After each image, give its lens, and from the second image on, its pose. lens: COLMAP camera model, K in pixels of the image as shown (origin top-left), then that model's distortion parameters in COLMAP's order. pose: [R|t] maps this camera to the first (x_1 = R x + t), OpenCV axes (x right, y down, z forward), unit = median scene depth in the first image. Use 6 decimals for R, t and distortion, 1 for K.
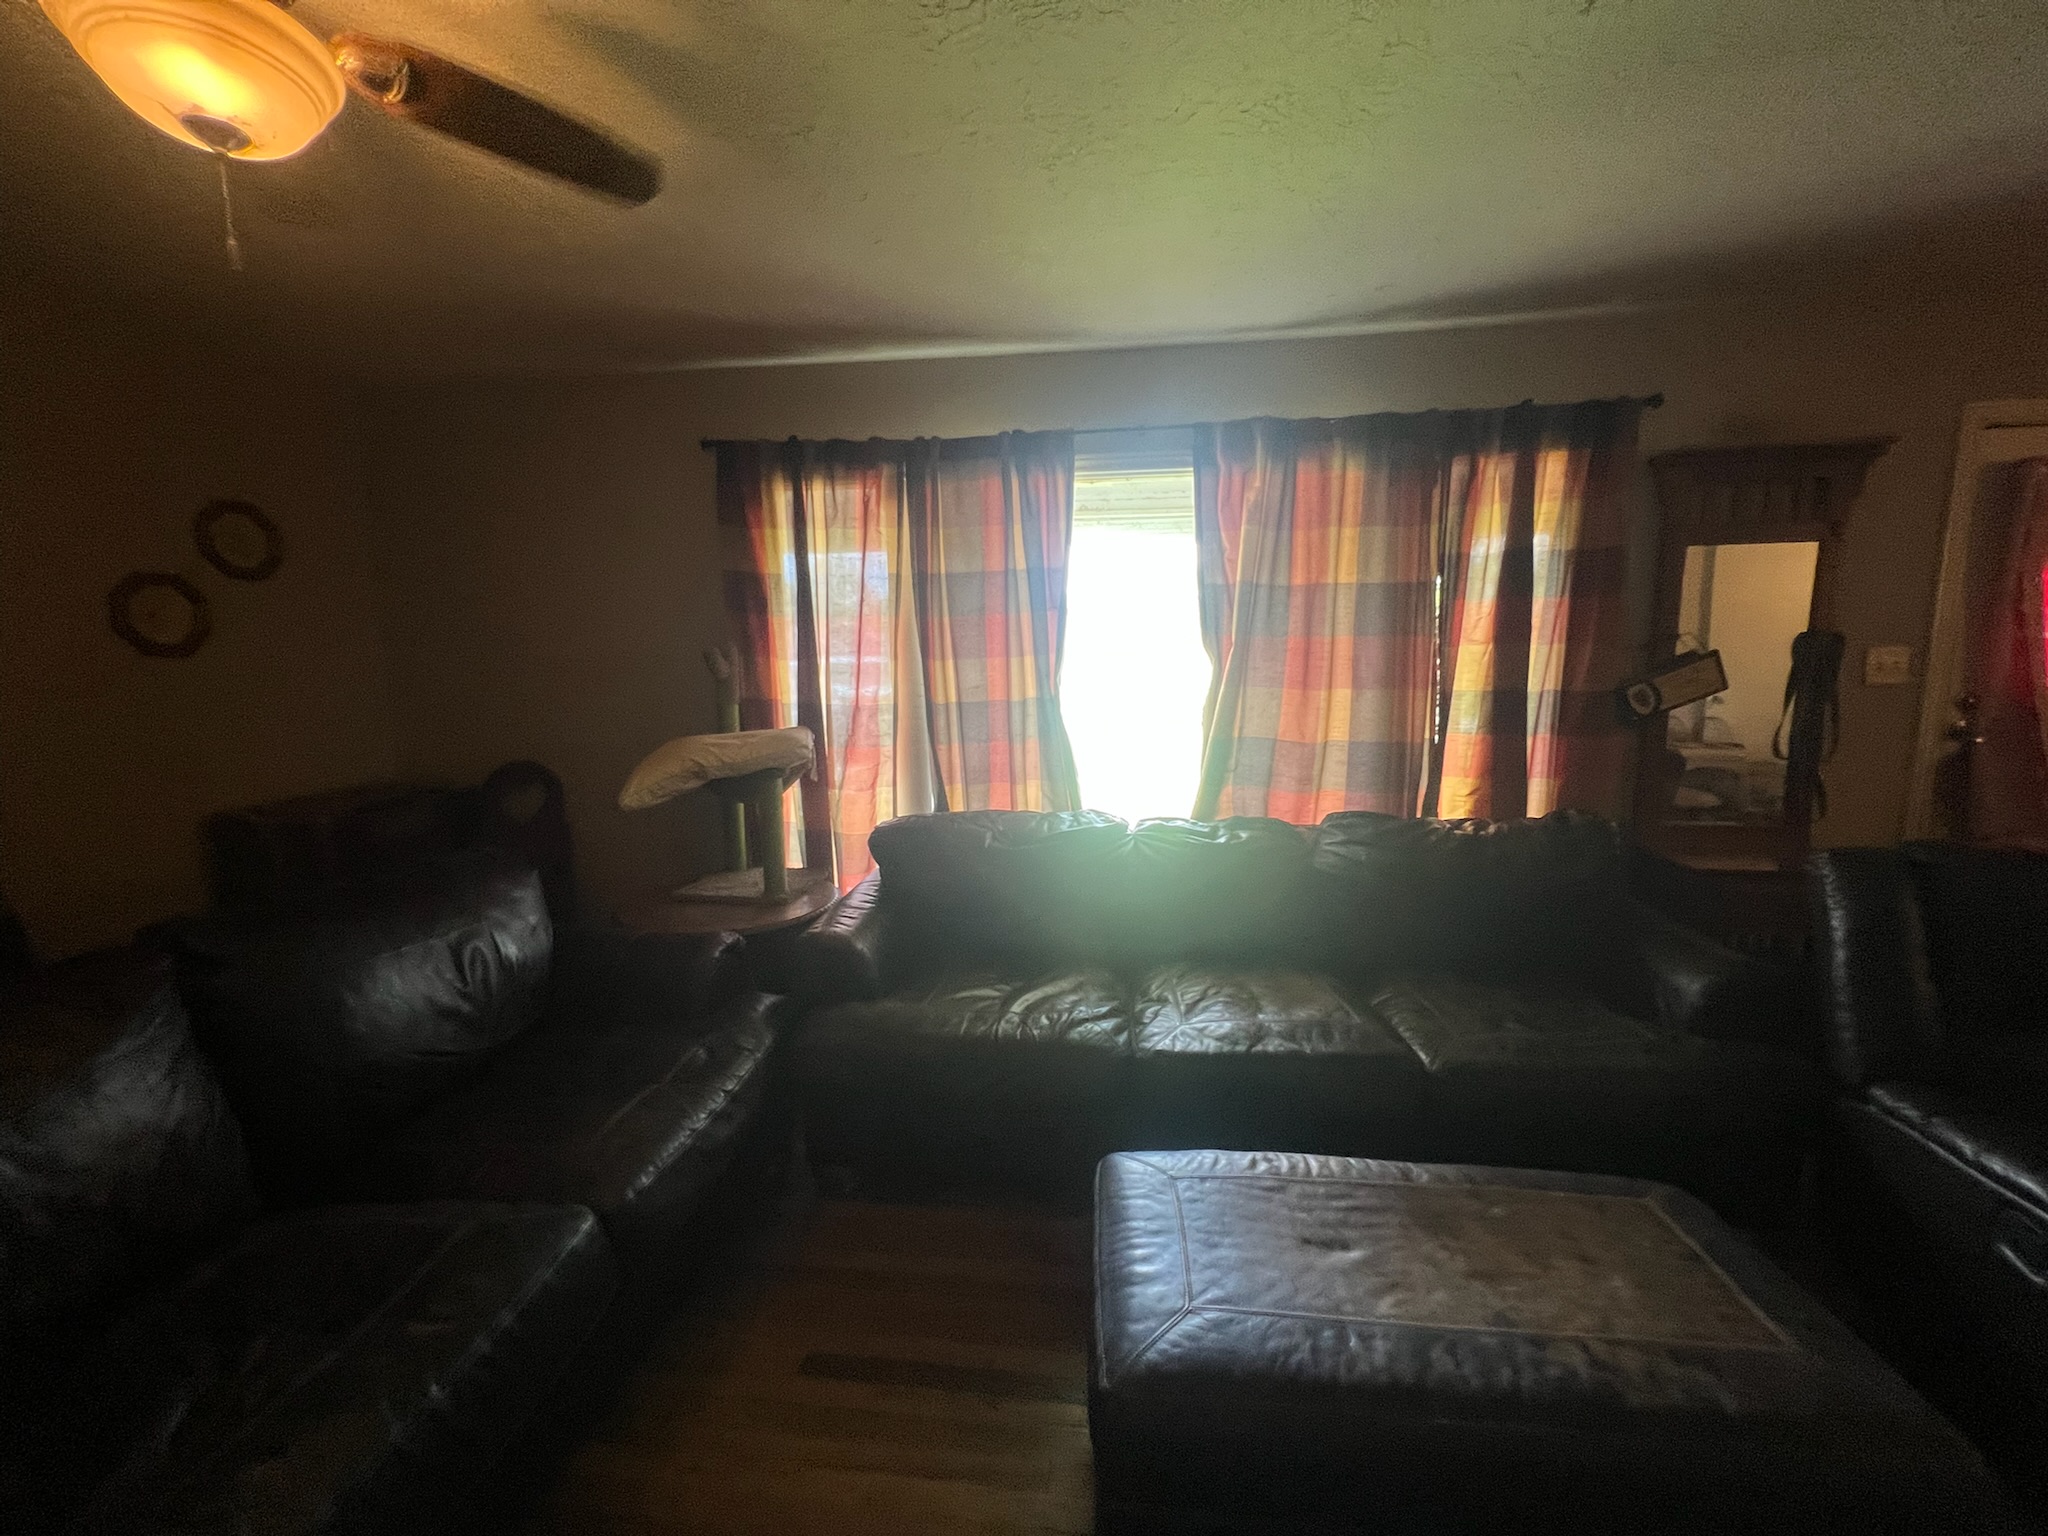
lens RADIAL K [[812.3, 0, 1017.9], [0, 812.3, 762.5], [0, 0, 1]] dist [-0.003248, 0.000968]
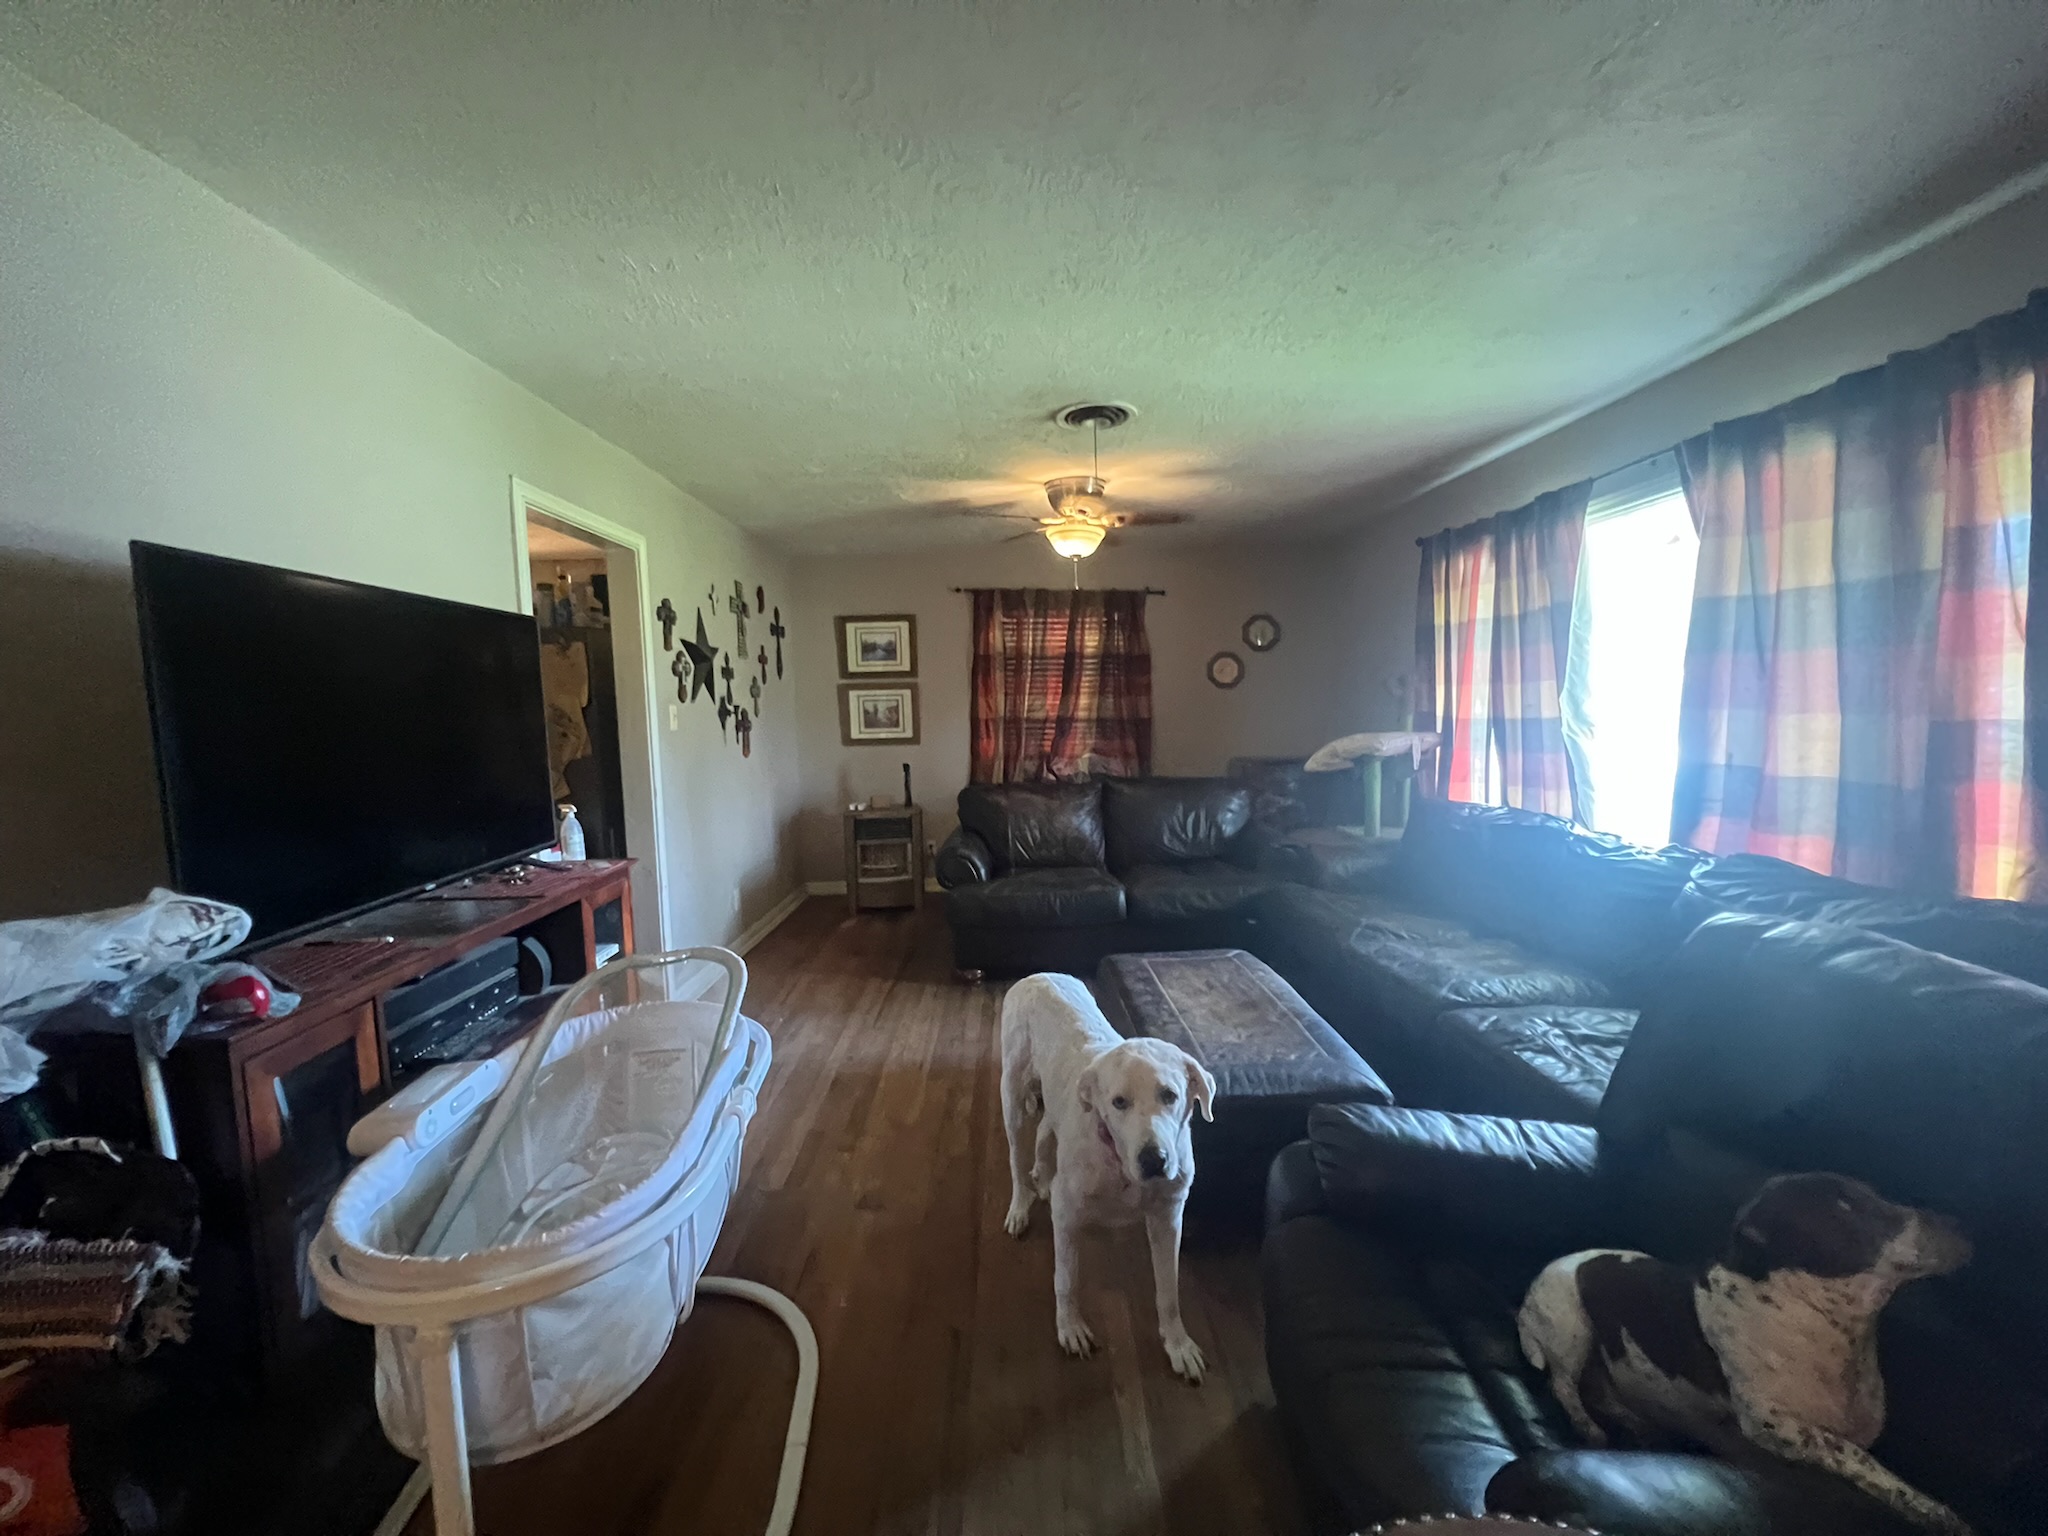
lens RADIAL K [[812.3, 0, 1019.1], [0, 812.3, 762.8], [0, 0, 1]] dist [-0.003248, 0.000968]
pose [[0.120440, 0.084397, -0.989127, 1.374578], [-0.097018, 0.992611, 0.072881, -0.031408], [0.987969, 0.087185, 0.127738, 0.139789]]
